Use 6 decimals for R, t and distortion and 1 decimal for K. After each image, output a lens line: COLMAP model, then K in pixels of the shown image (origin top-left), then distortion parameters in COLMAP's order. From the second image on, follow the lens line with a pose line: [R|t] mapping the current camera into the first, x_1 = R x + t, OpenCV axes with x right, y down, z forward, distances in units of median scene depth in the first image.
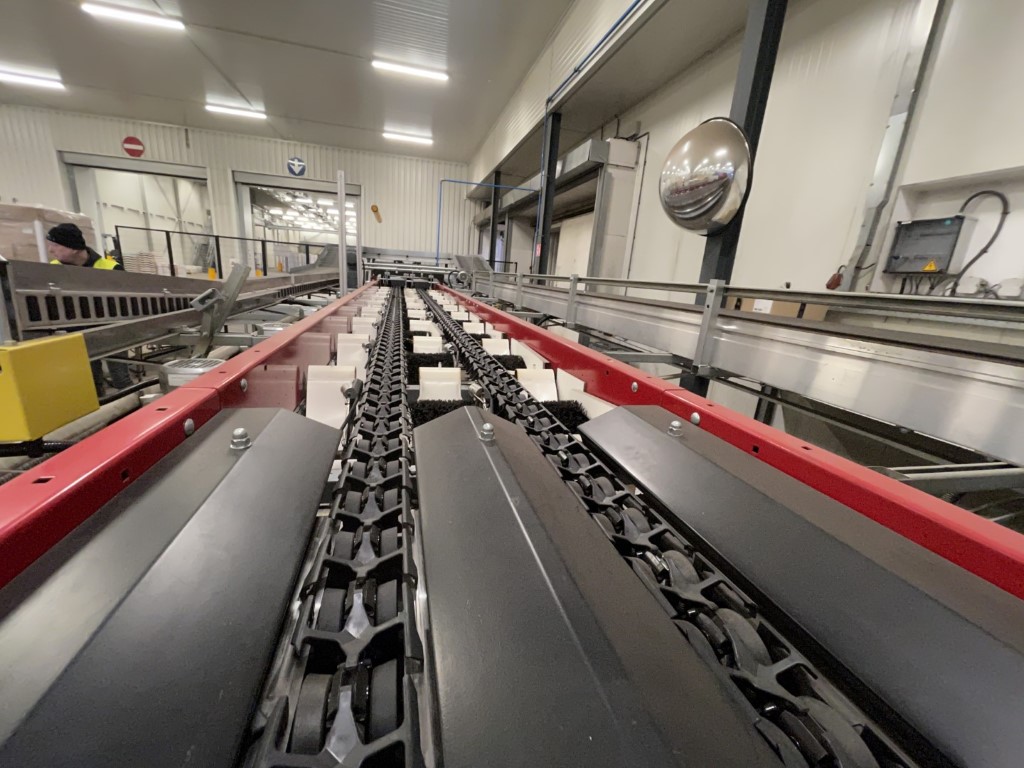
lens RADIAL K [[413.8, 0, 505.8], [0, 413.8, 386.9], [0, 0, 1]] dist [-0.002541, -0.000347]
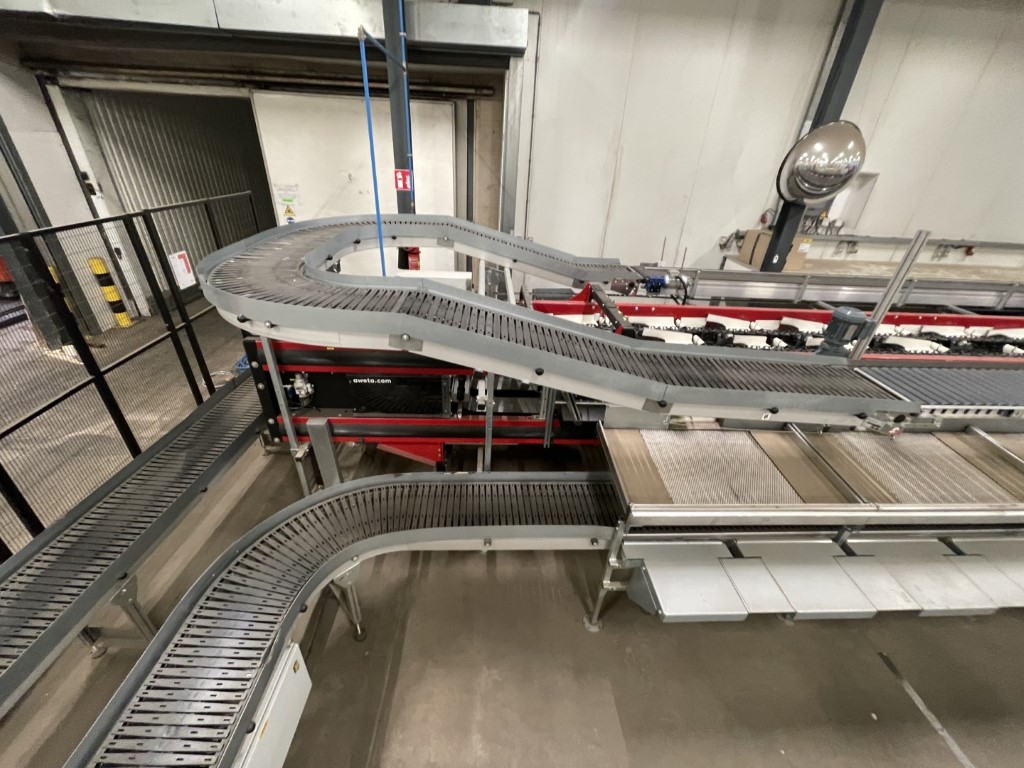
lens RADIAL K [[413.8, 0, 505.9], [0, 413.8, 388.3], [0, 0, 1]] dist [-0.002541, -0.000347]
pose [[0.200849, -0.547154, 0.812577, -1.273200], [0.227299, 0.832872, 0.504638, -0.831731], [-0.952888, 0.083342, 0.291649, 1.684965]]
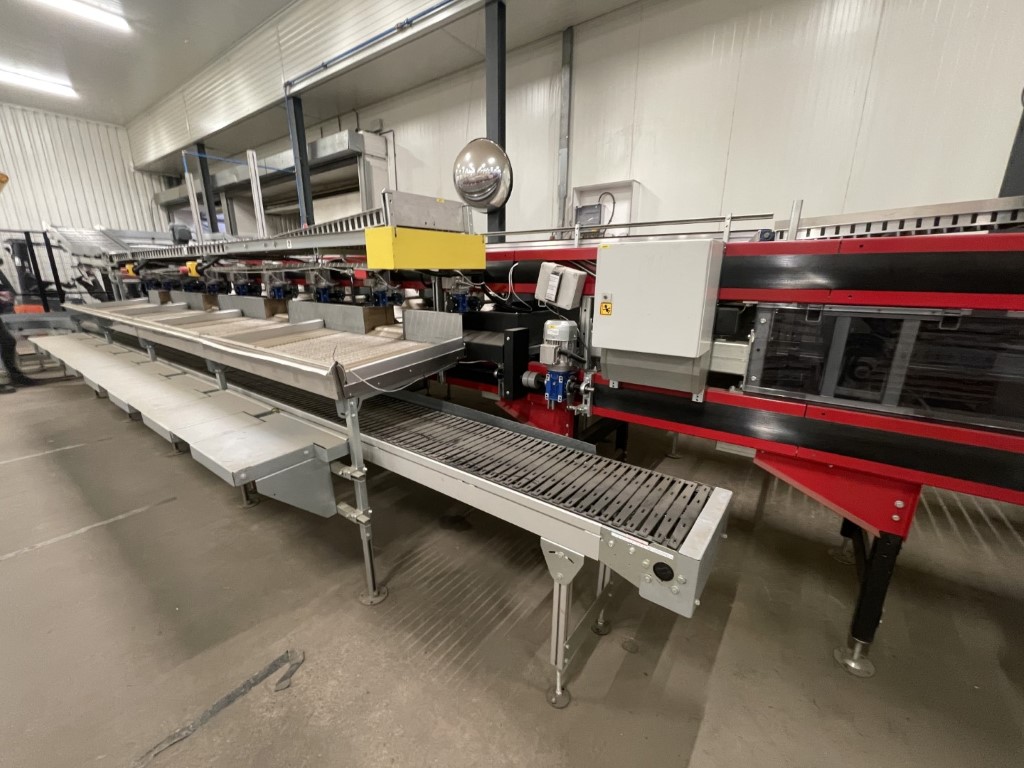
lens RADIAL K [[413.8, 0, 508.4], [0, 413.8, 385.6], [0, 0, 1]] dist [-0.002541, -0.000347]
pose [[0.765633, -0.235831, 0.598490, -0.579547], [0.218755, 0.970379, 0.102525, 0.130000], [-0.604940, 0.052426, 0.794543, -0.269052]]
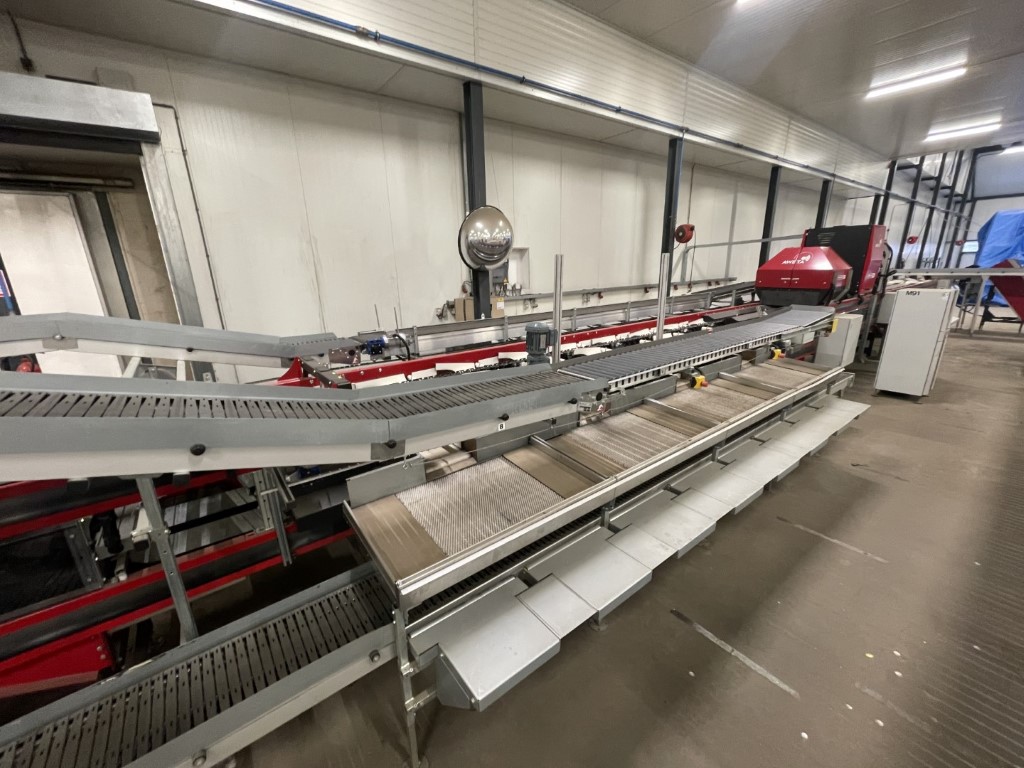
lens RADIAL K [[413.8, 0, 508.4], [0, 413.8, 388.5], [0, 0, 1]] dist [-0.002541, -0.000347]
pose [[-0.398284, -0.322045, 0.858869, -1.219405], [0.239183, 0.867484, 0.436192, -0.702814], [-0.885529, 0.379156, -0.268477, 1.629309]]
